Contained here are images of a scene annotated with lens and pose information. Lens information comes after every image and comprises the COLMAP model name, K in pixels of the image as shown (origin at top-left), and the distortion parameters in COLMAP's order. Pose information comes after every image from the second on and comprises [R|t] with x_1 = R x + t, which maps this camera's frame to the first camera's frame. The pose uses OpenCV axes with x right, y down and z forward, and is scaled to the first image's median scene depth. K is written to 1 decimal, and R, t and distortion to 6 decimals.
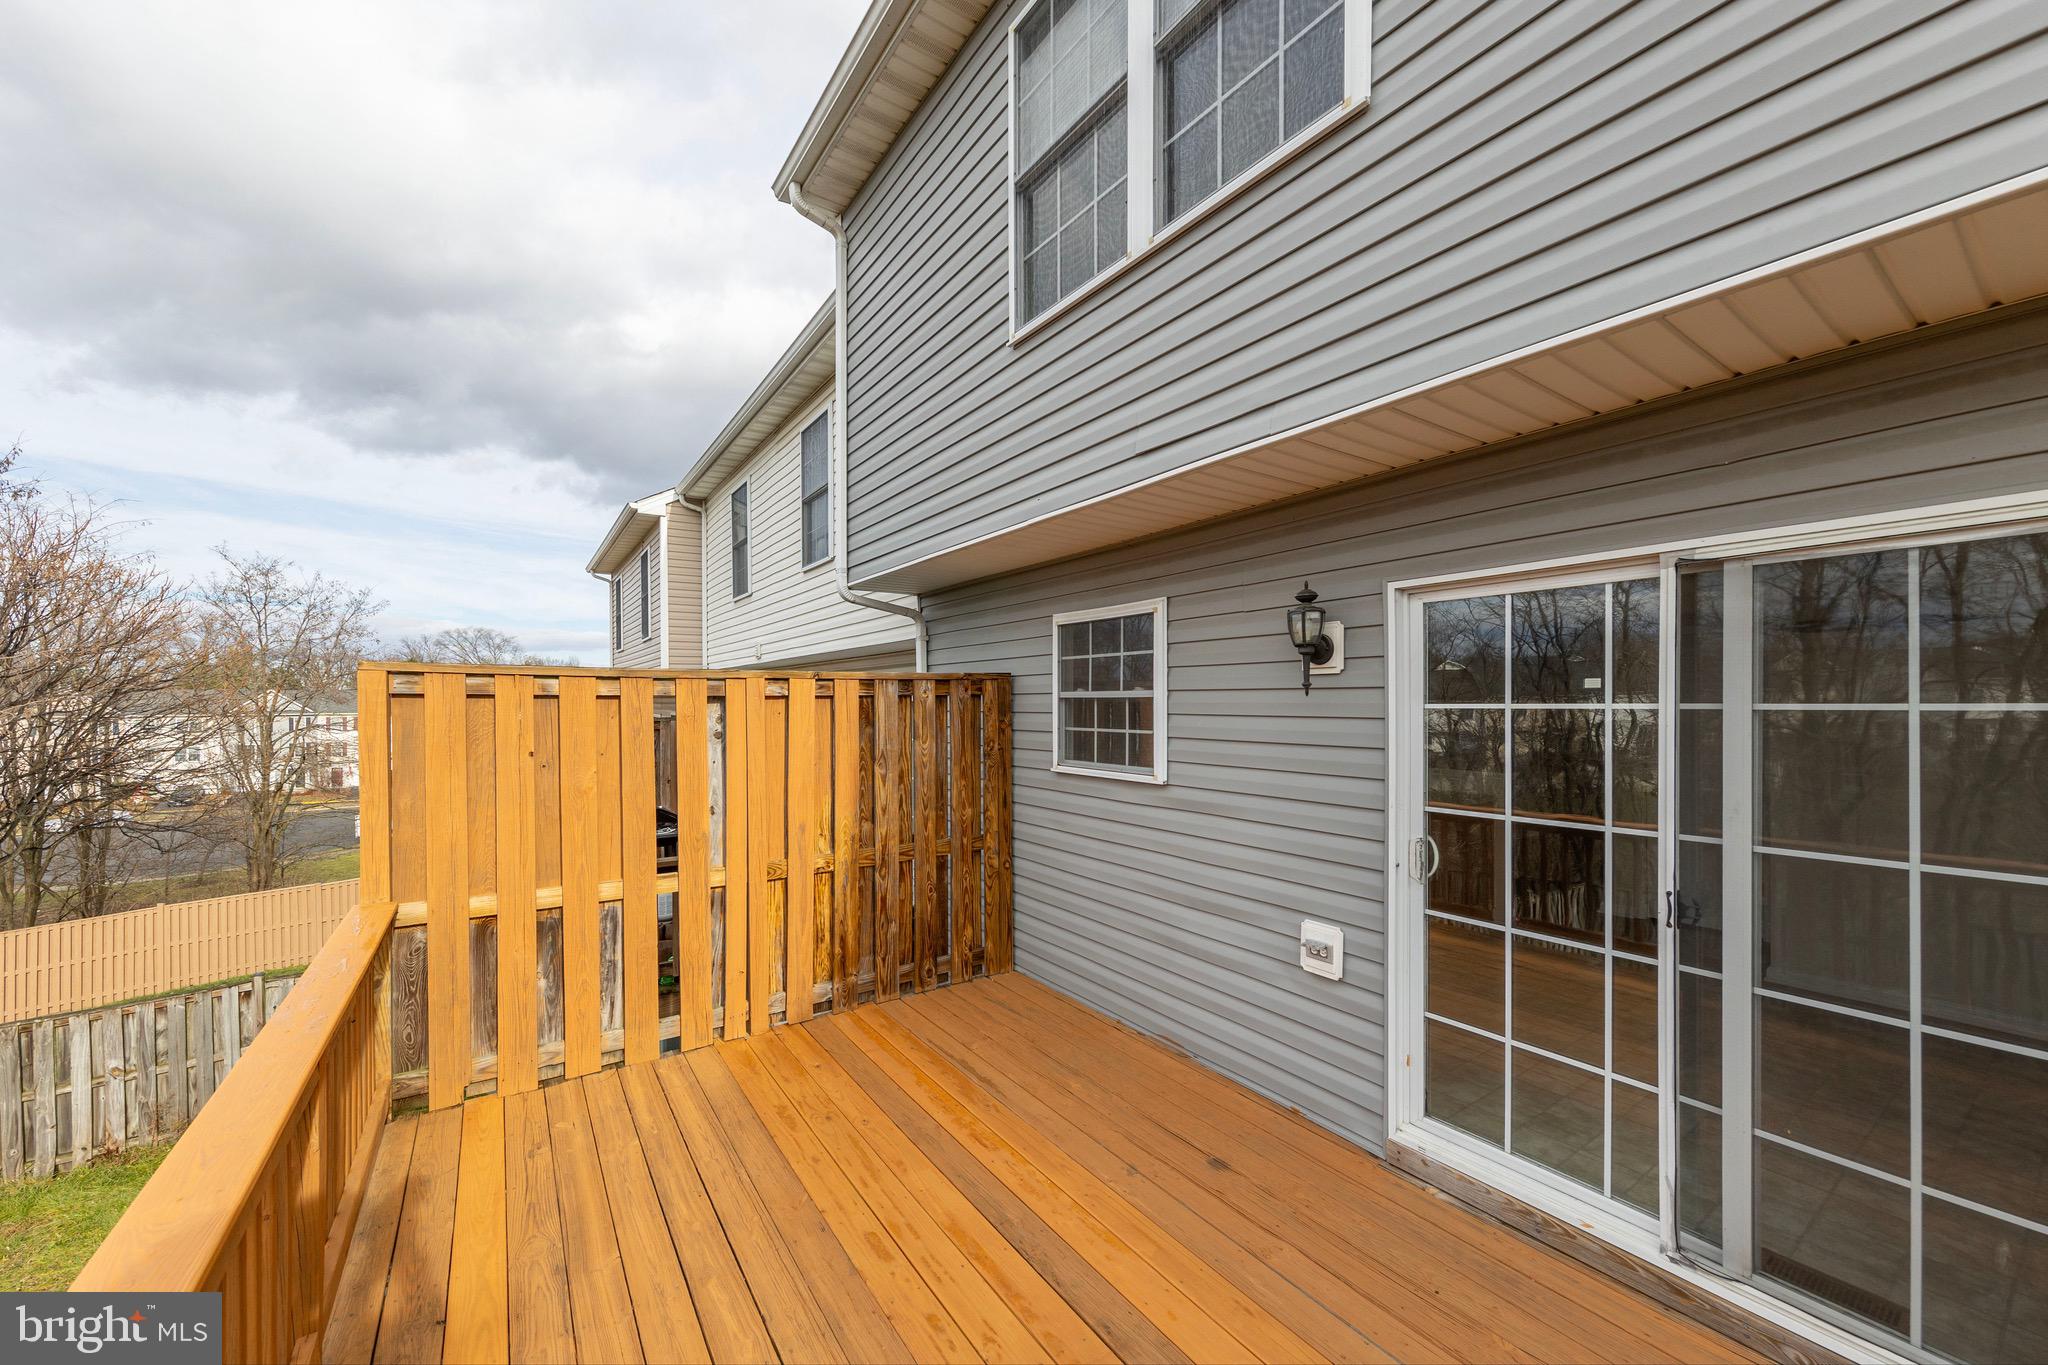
lens RADIAL K [[753.6, 0, 1004.5], [0, 753.6, 701.4], [0, 0, 1]] dist [0.000407, 0.000005]
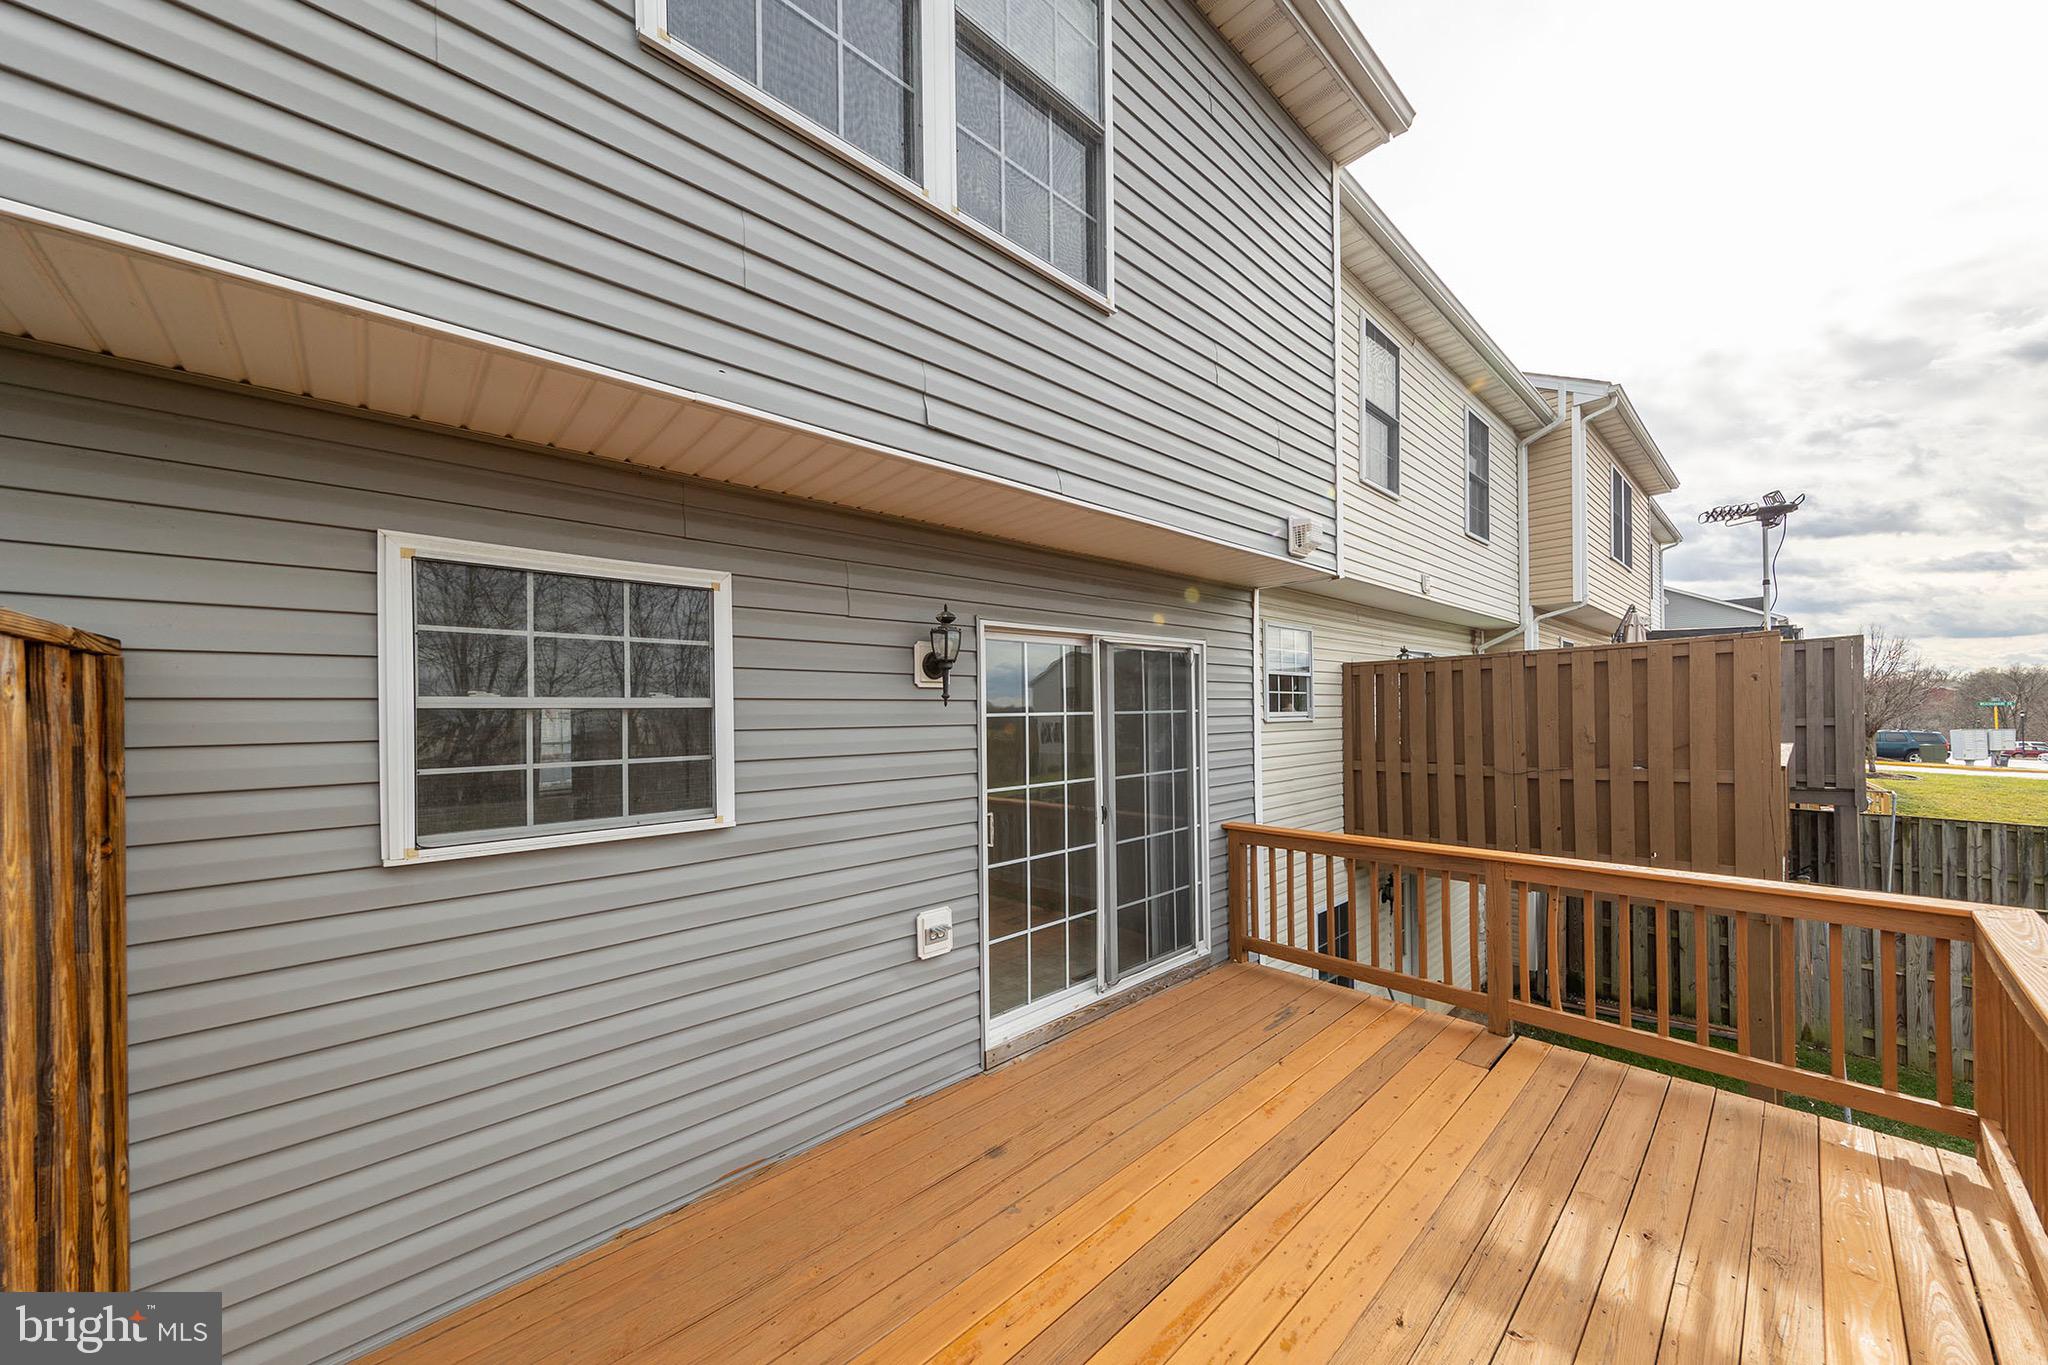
lens RADIAL K [[718.8, 0, 1057.3], [0, 718.8, 714.4], [0, 0, 1]] dist [0.012624, 0.000007]
pose [[-0.179077, 0.005840, 0.983818, -0.564996], [0.014965, 0.999883, -0.003212, 0.008271], [-0.983721, 0.014147, -0.179144, 0.849676]]
